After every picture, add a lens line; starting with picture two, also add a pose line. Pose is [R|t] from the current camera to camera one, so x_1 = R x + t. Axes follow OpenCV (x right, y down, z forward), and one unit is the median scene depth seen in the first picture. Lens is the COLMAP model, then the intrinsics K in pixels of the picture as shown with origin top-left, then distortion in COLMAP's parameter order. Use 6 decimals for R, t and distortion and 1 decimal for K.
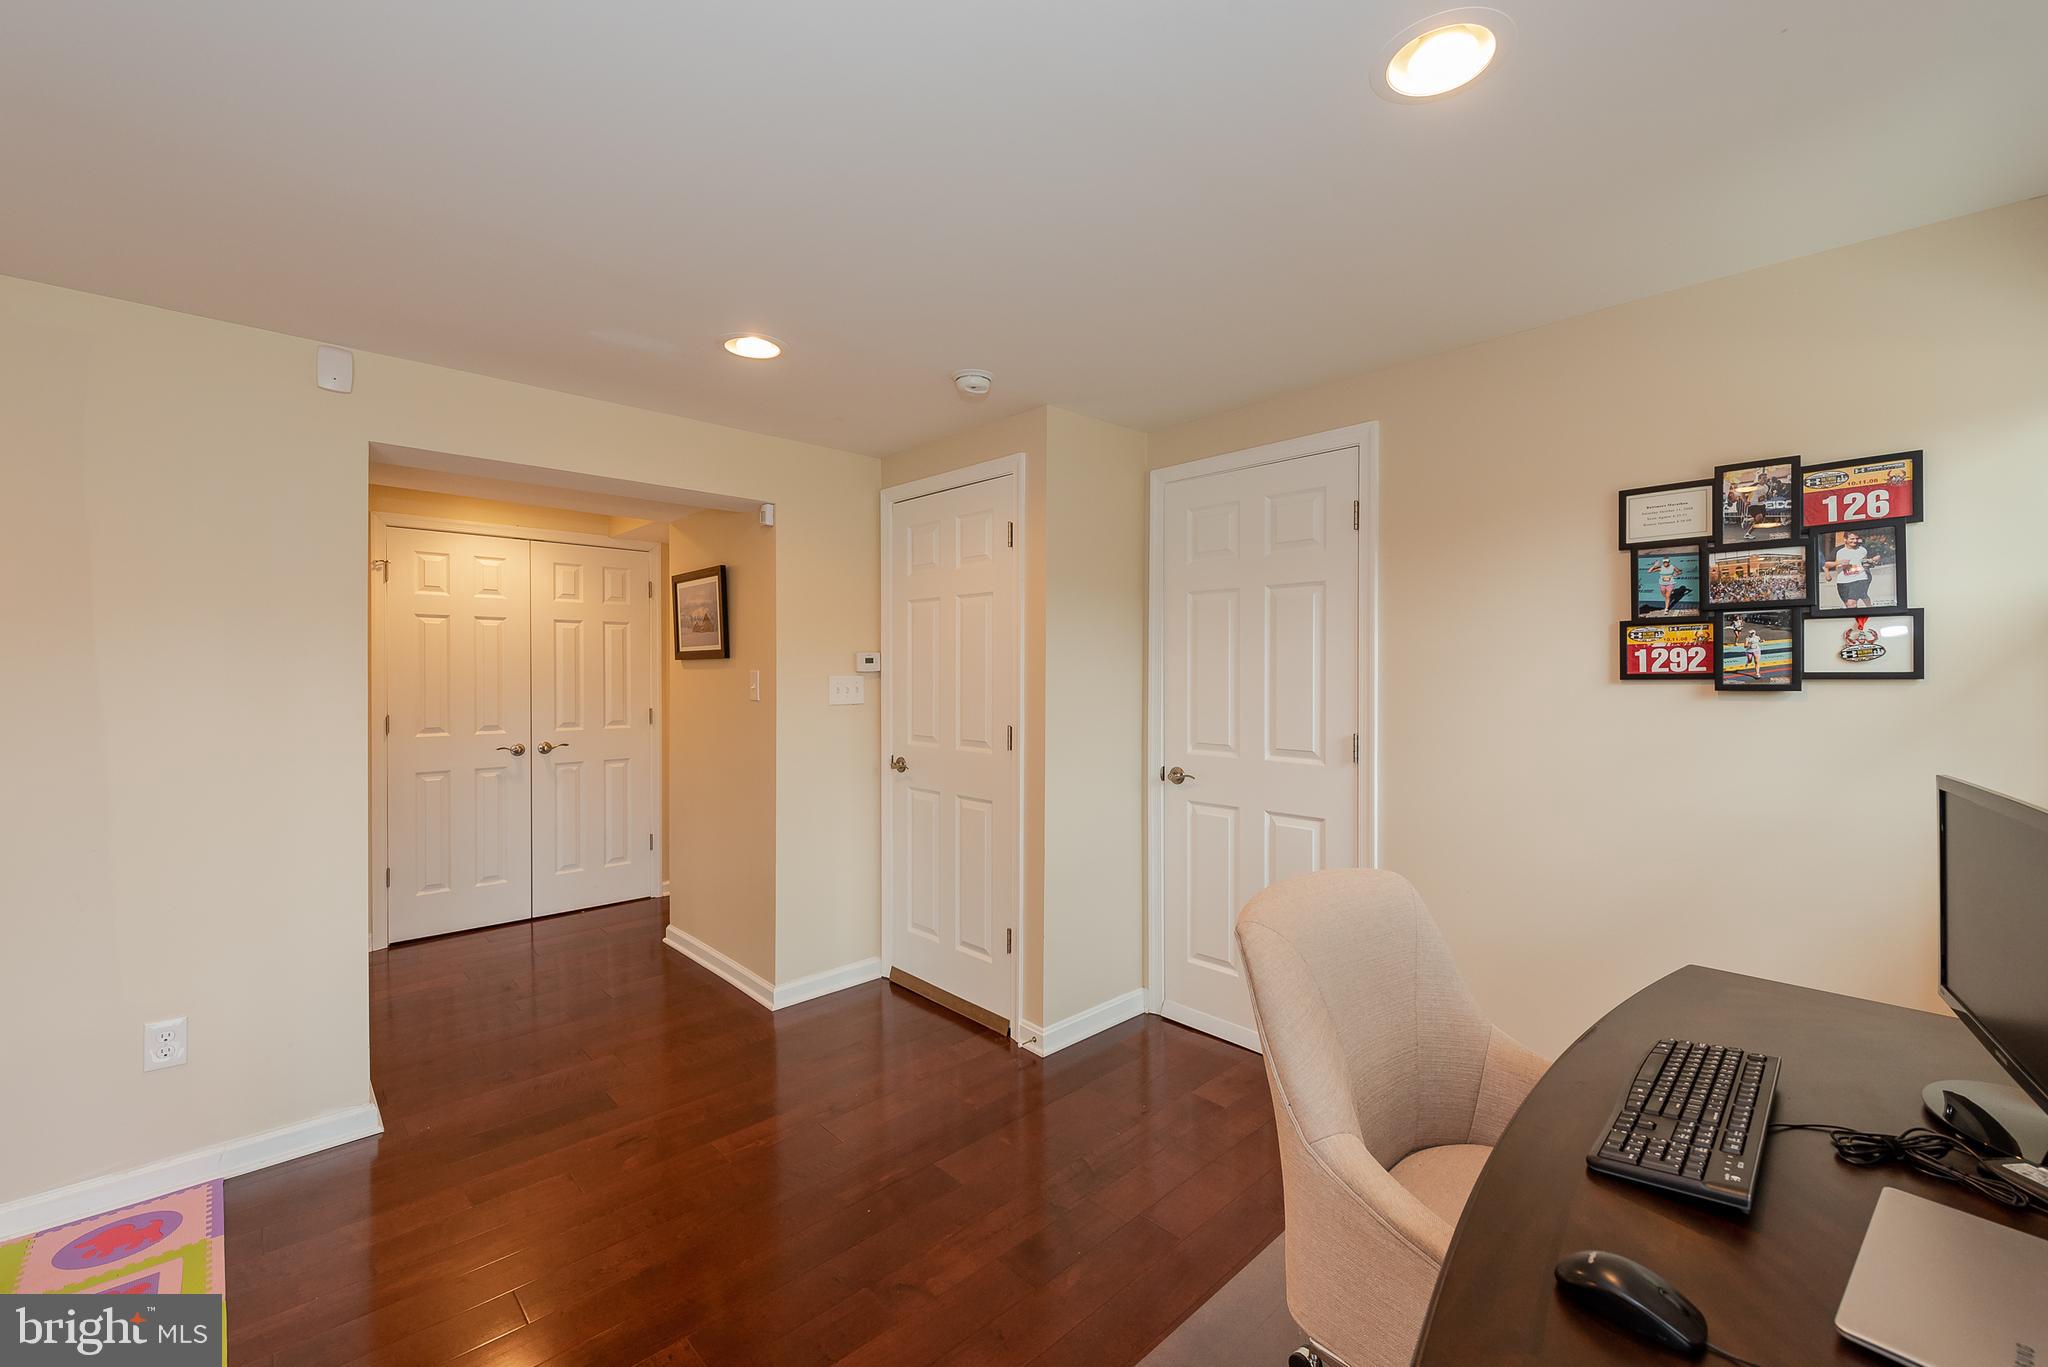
lens RADIAL K [[829.4, 0, 1048.5], [0, 829.4, 672.8], [0, 0, 1]] dist [0.009477, -0.006290]
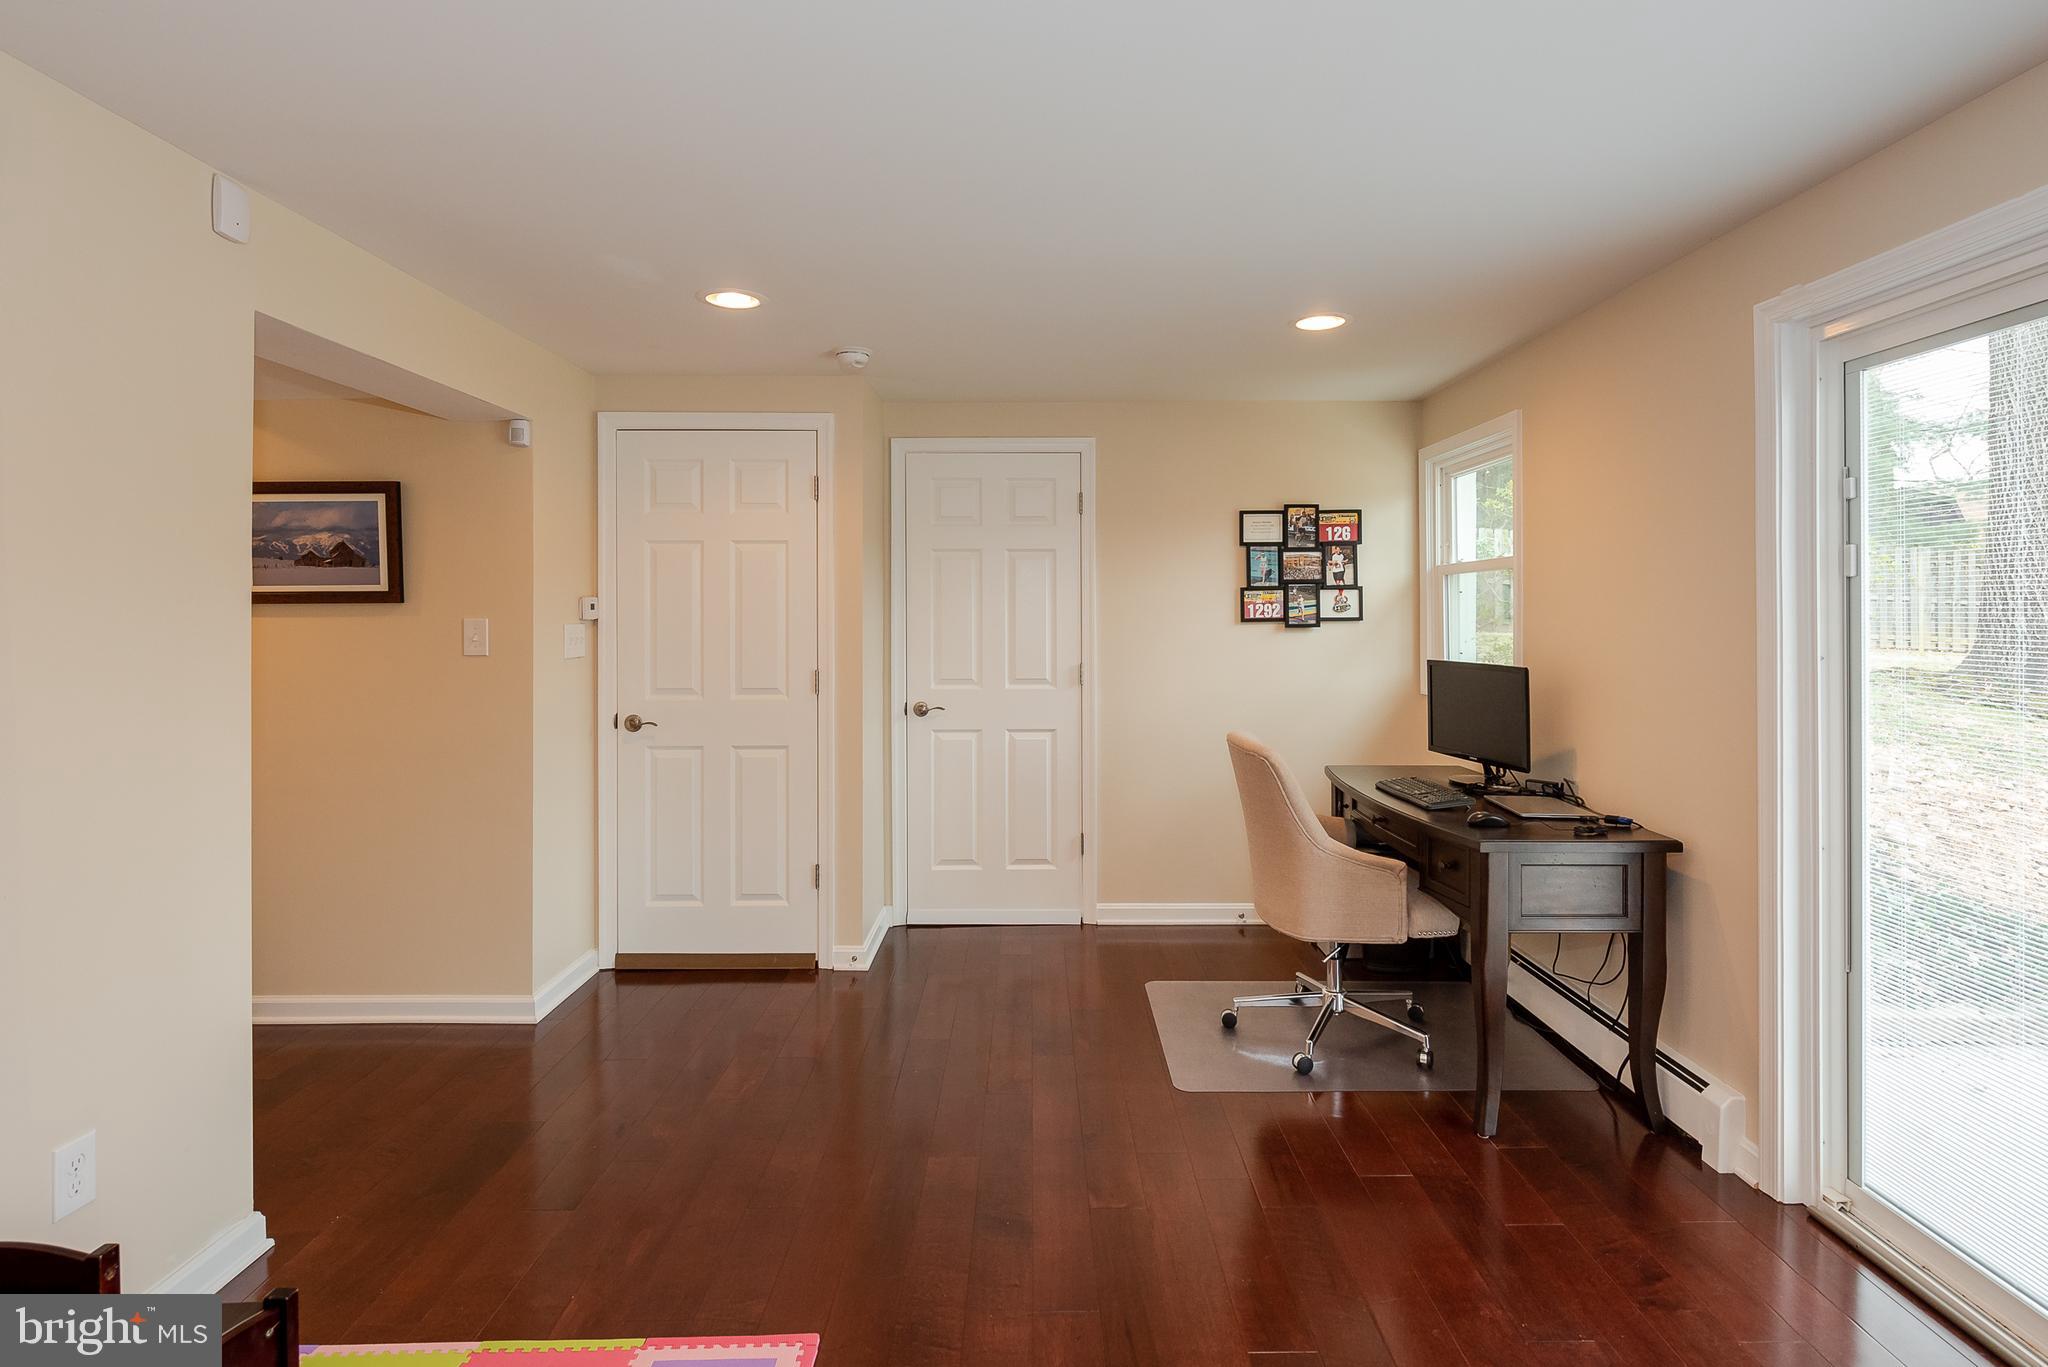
lens RADIAL K [[1018.6, 0, 1053.2], [0, 1018.6, 605.7], [0, 0, 1]] dist [-0.001229, -0.000264]
pose [[0.683099, 0.006308, 0.730298, -1.139299], [0.004076, 0.999914, -0.012450, -0.000964], [-0.730314, 0.011481, 0.683015, -0.141993]]
